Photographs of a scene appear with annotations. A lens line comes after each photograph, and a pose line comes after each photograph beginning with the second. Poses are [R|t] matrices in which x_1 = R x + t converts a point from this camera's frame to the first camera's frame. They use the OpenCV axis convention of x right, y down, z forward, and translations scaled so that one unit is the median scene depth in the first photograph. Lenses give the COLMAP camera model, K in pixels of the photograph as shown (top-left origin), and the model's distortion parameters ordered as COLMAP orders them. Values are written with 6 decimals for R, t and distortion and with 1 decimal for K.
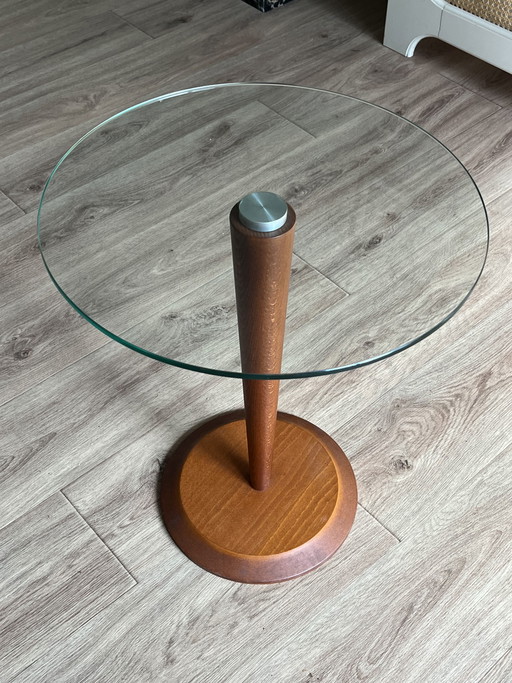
lens RADIAL K [[825.0, 0, 255.8], [0, 825.0, 340.5], [0, 0, 1]] dist [0.012884, 0.000000]
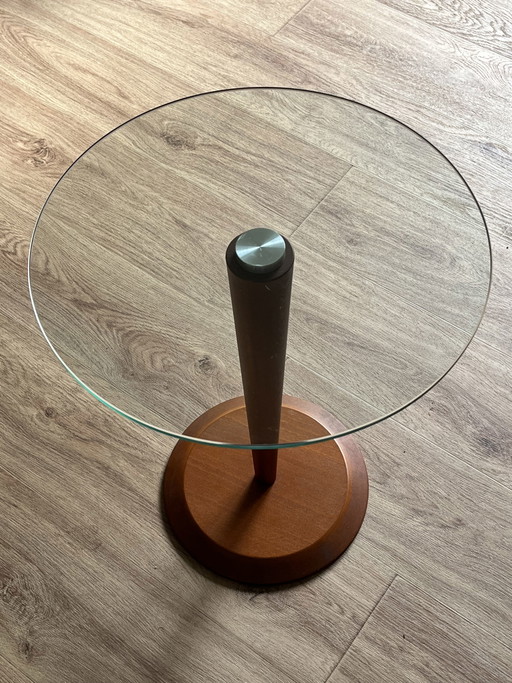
lens RADIAL K [[956.2, 0, 263.1], [0, 956.2, 338.9], [0, 0, 1]] dist [0.018051, 0.000000]
pose [[-0.217890, -0.823254, 0.524192, -0.374503], [0.745855, 0.205947, 0.633472, -0.478439], [-0.629464, 0.528998, 0.569154, 0.237472]]
